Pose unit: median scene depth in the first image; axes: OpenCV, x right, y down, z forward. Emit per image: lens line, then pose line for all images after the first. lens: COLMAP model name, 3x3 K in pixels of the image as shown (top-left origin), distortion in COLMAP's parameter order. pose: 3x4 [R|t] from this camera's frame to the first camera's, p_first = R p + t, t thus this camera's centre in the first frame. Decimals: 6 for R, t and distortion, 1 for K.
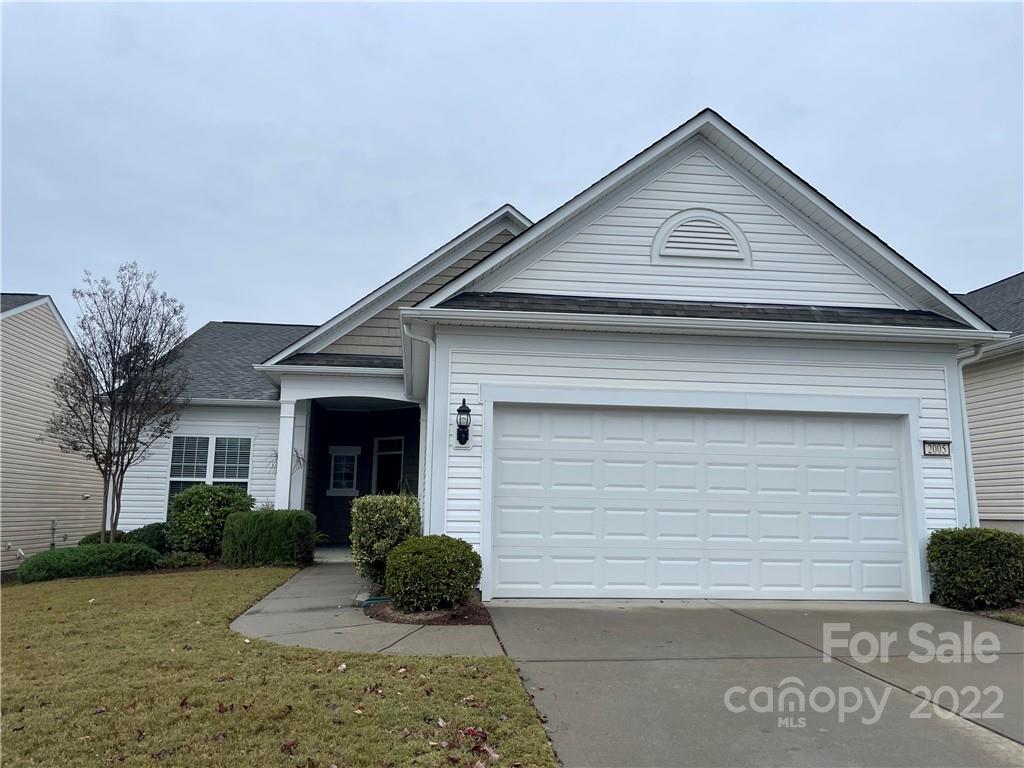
lens RADIAL K [[790.6, 0, 507.9], [0, 790.6, 379.1], [0, 0, 1]] dist [0.057846, -0.068646]
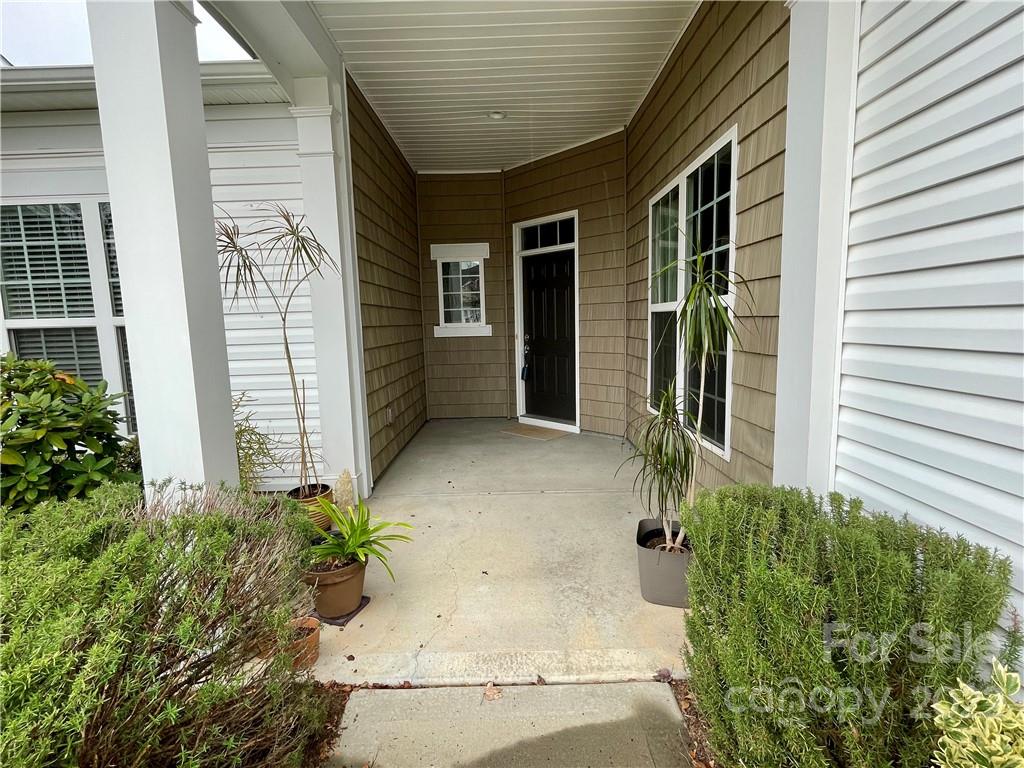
lens RADIAL K [[478.7, 0, 510.0], [0, 478.7, 380.6], [0, 0, 1]] dist [-0.001071, 0.000241]
pose [[0.991764, -0.025554, -0.125502, -0.182735], [0.059769, 0.958995, 0.277050, 0.117230], [0.113276, -0.282270, 0.952624, 0.917673]]
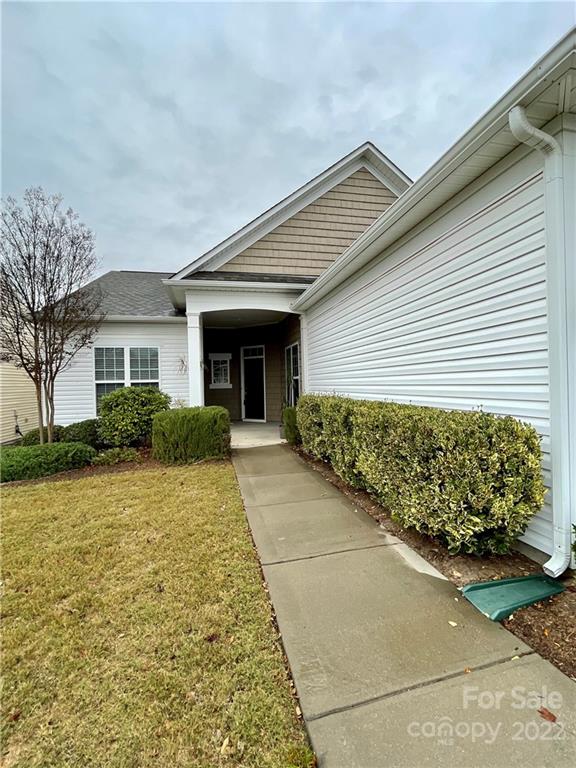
lens RADIAL K [[359.0, 0, 286.3], [0, 359.0, 386.7], [0, 0, 1]] dist [-0.001071, 0.000241]
pose [[0.994908, -0.037416, 0.093589, -0.204925], [0.020884, 0.984920, 0.171744, 0.048463], [-0.098604, -0.168915, 0.980686, 0.477725]]
